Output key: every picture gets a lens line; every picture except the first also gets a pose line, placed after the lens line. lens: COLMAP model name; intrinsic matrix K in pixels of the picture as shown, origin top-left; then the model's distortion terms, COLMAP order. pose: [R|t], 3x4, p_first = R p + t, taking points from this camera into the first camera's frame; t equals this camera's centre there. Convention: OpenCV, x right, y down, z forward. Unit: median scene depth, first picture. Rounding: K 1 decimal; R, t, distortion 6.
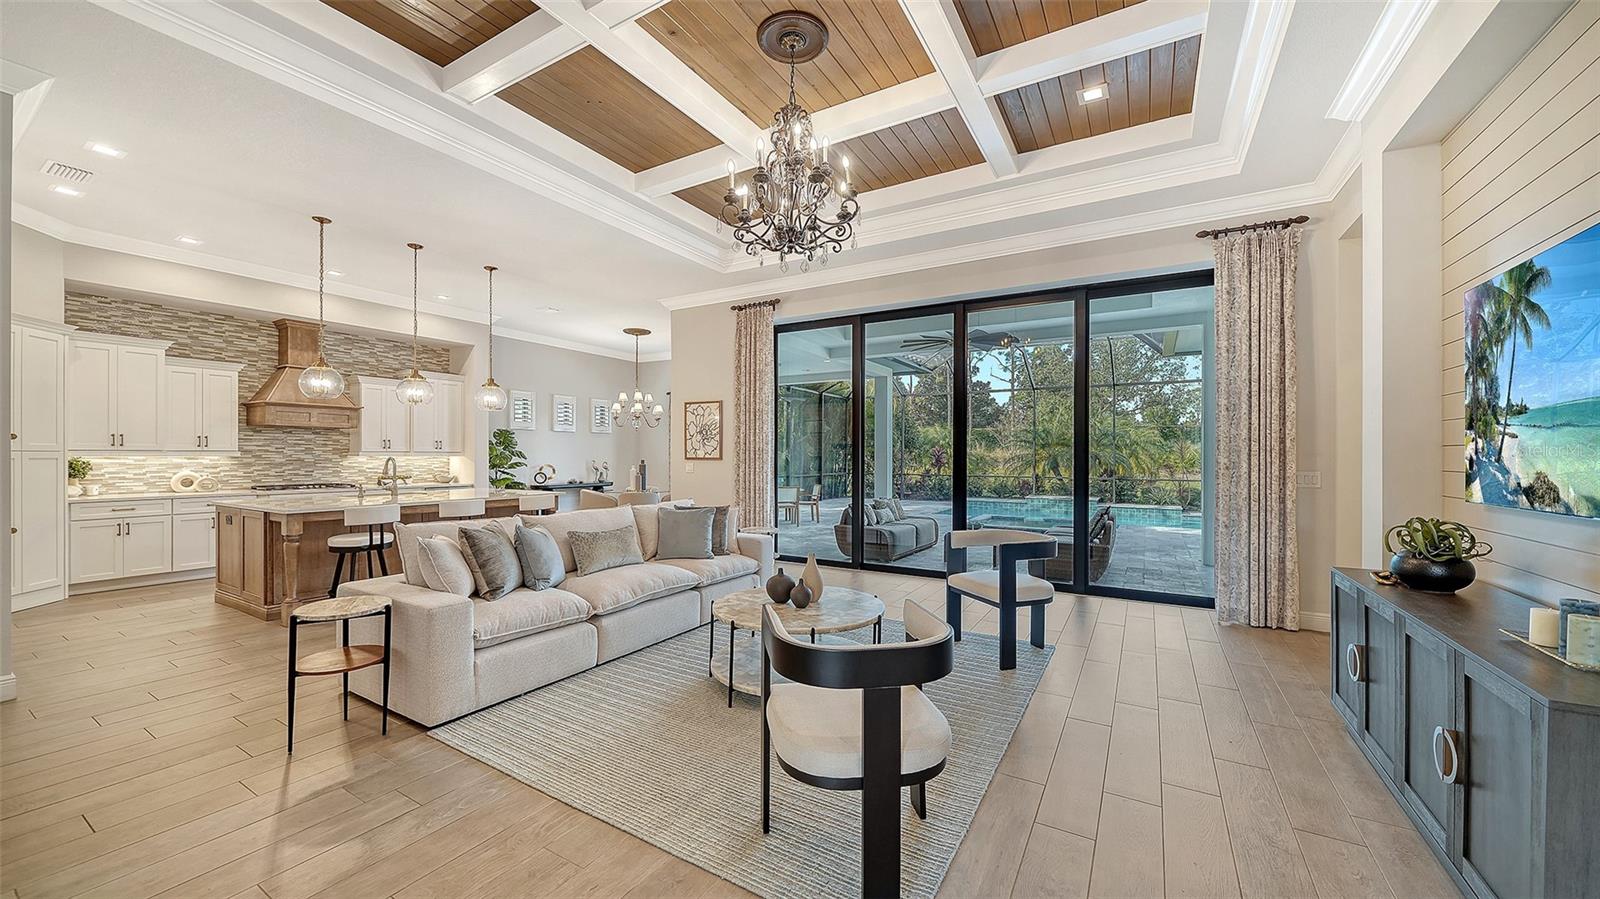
lens RADIAL K [[591.0, 0, 783.4], [0, 591.0, 458.4], [0, 0, 1]] dist [-0.006478, -0.001481]
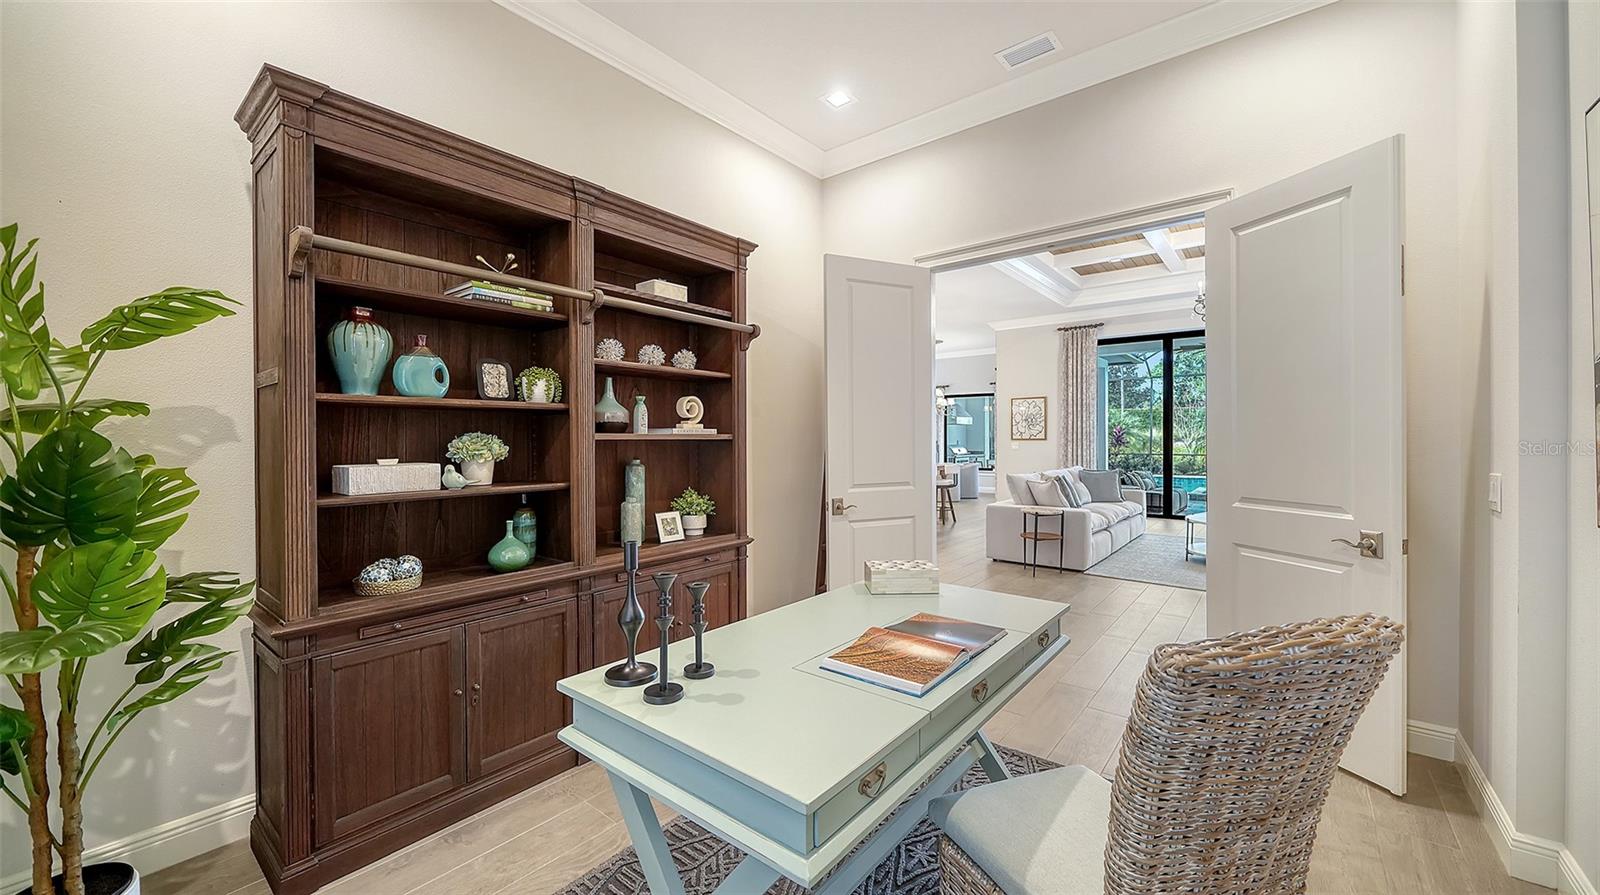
lens RADIAL K [[591.0, 0, 790.1], [0, 591.0, 445.2], [0, 0, 1]] dist [-0.006478, -0.001481]
pose [[0.988889, -0.007577, -0.148460, -0.541729], [0.008486, 0.999949, 0.005488, 0.002026], [0.148411, -0.006687, 0.988903, -0.484711]]
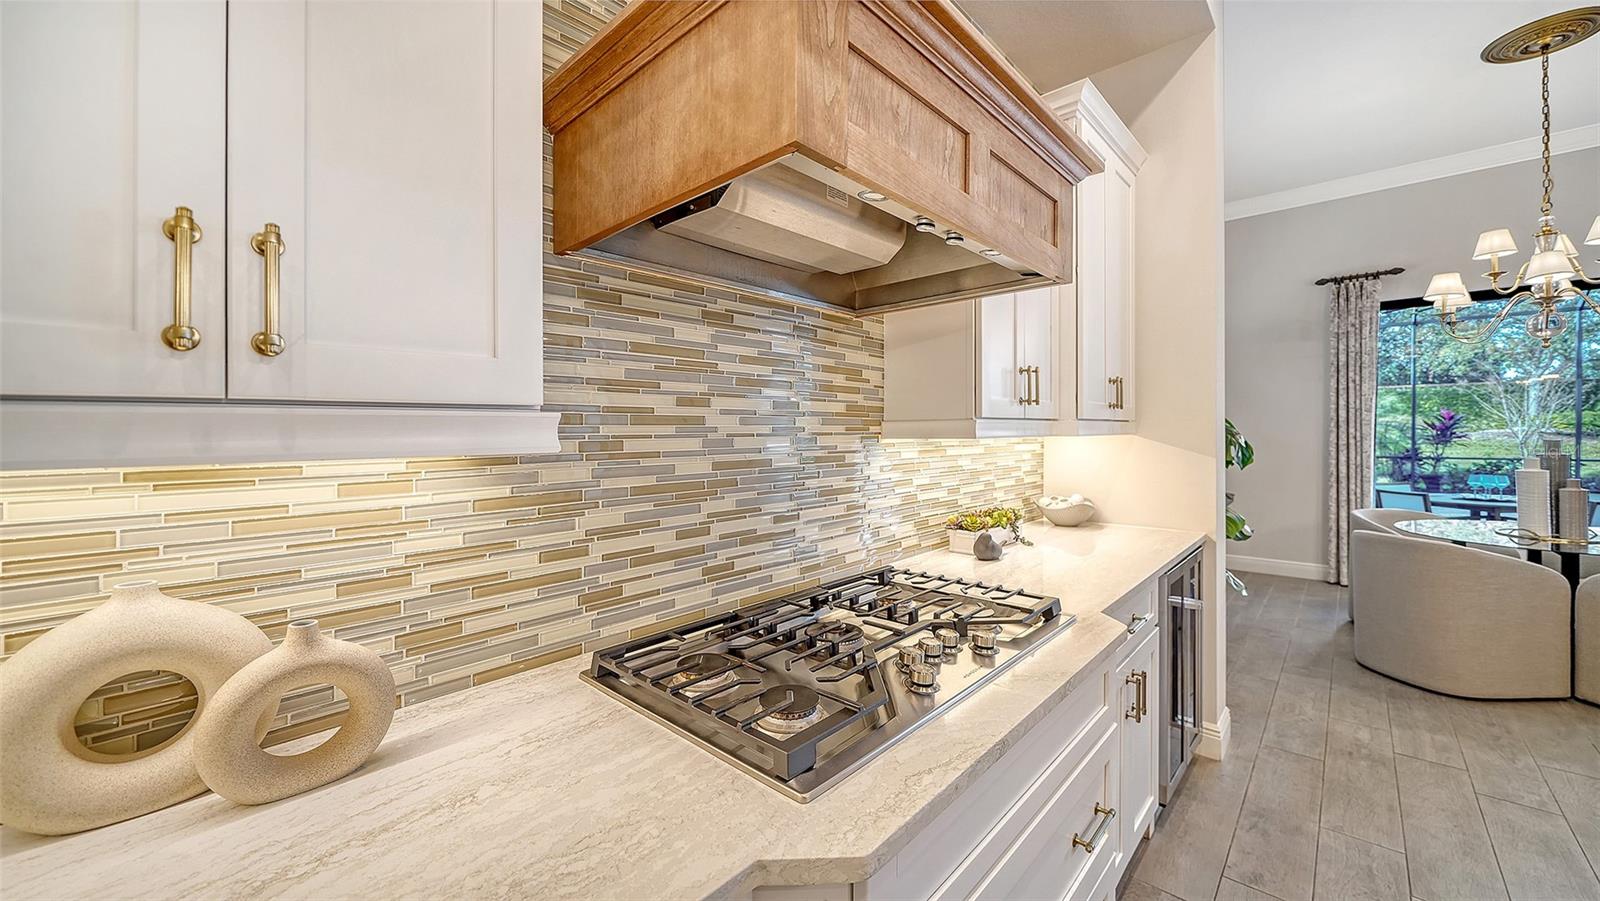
lens RADIAL K [[594.4, 0, 788.1], [0, 594.4, 442.1], [0, 0, 1]] dist [-0.008735, 0.000216]
pose [[0.977566, -0.011949, -0.210288, -0.852574], [0.013973, 0.999869, 0.008145, -0.006086], [0.210163, -0.010900, 0.977606, 0.892545]]
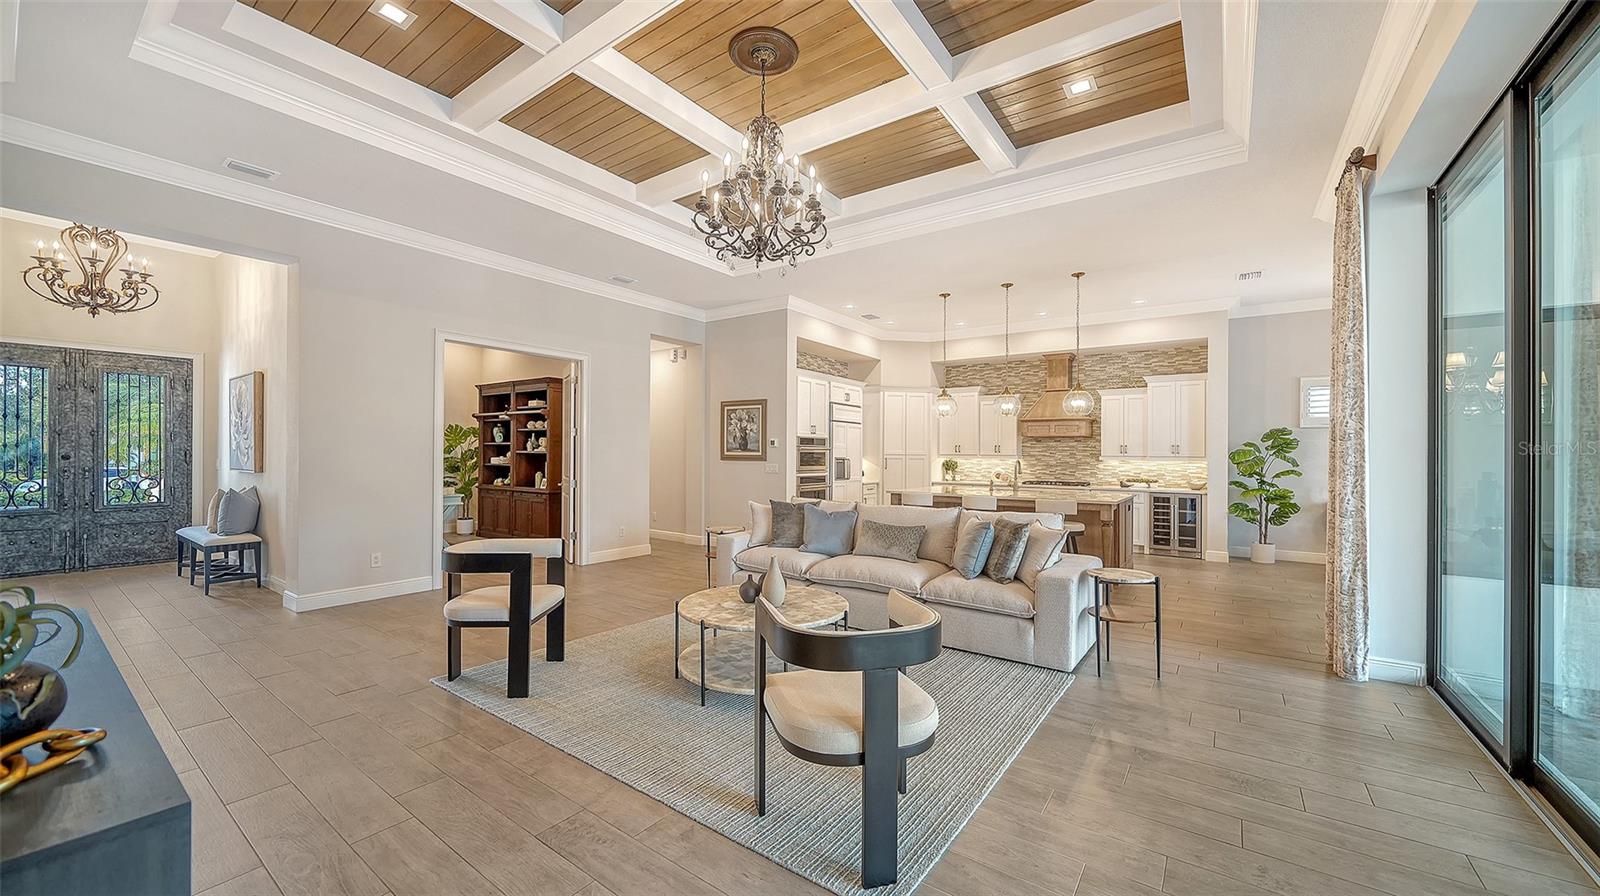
lens RADIAL K [[591.0, 0, 811.7], [0, 591.0, 454.3], [0, 0, 1]] dist [-0.006478, -0.001481]
pose [[-0.062297, -0.005750, -0.998041, 0.529551], [-0.015458, 0.999869, -0.004796, -0.000761], [0.997938, 0.015129, -0.062377, 0.588877]]
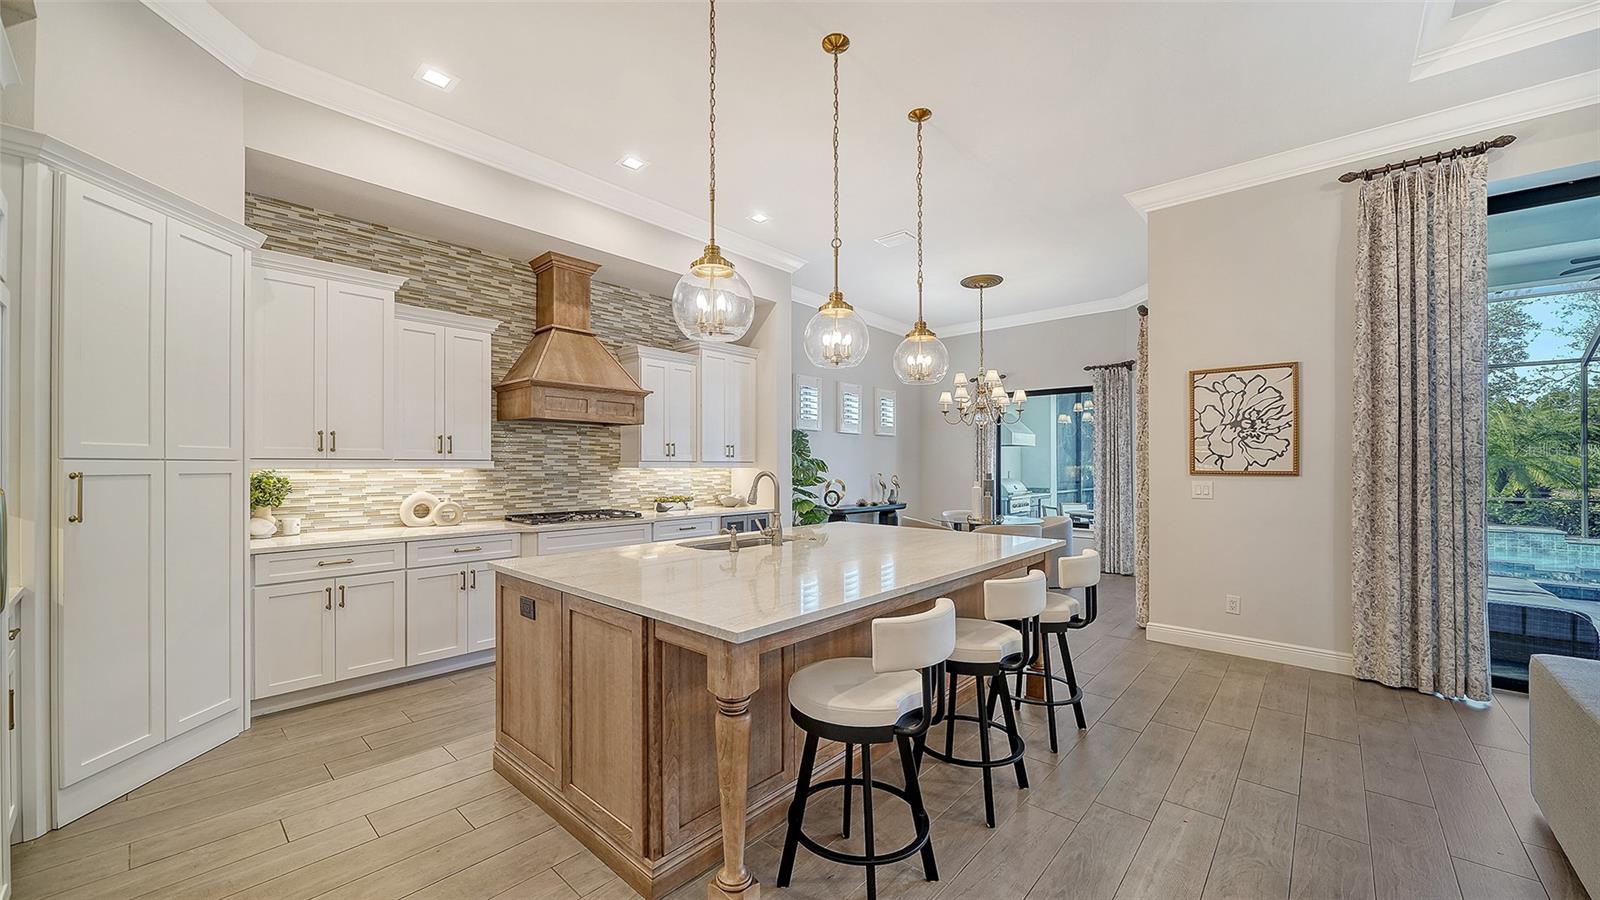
lens RADIAL K [[591.0, 0, 780.1], [0, 591.0, 461.0], [0, 0, 1]] dist [-0.006478, -0.001481]
pose [[0.979815, -0.001772, -0.199896, -0.499652], [-0.000687, 0.999925, -0.012229, -0.004418], [0.199903, 0.012120, 0.979741, 0.444354]]
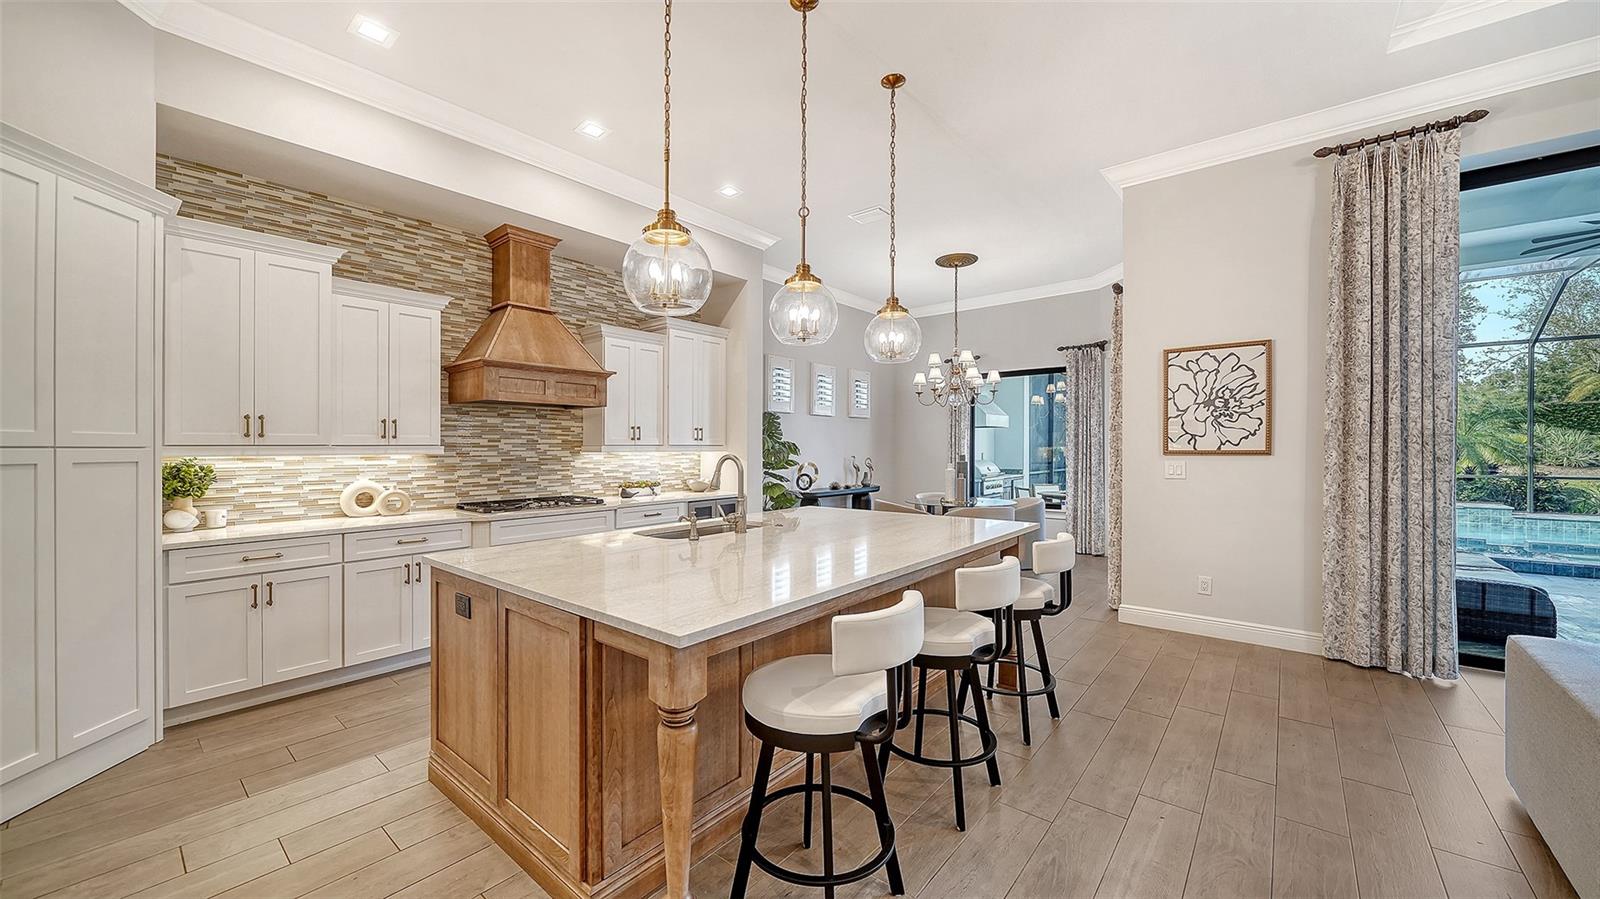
lens RADIAL K [[591.0, 0, 781.4], [0, 591.0, 455.3], [0, 0, 1]] dist [-0.006478, -0.001481]
pose [[0.986794, -0.005456, -0.161887, -0.493425], [0.006693, 0.999952, 0.007102, -0.004360], [0.161841, -0.008091, 0.986784, 0.469895]]
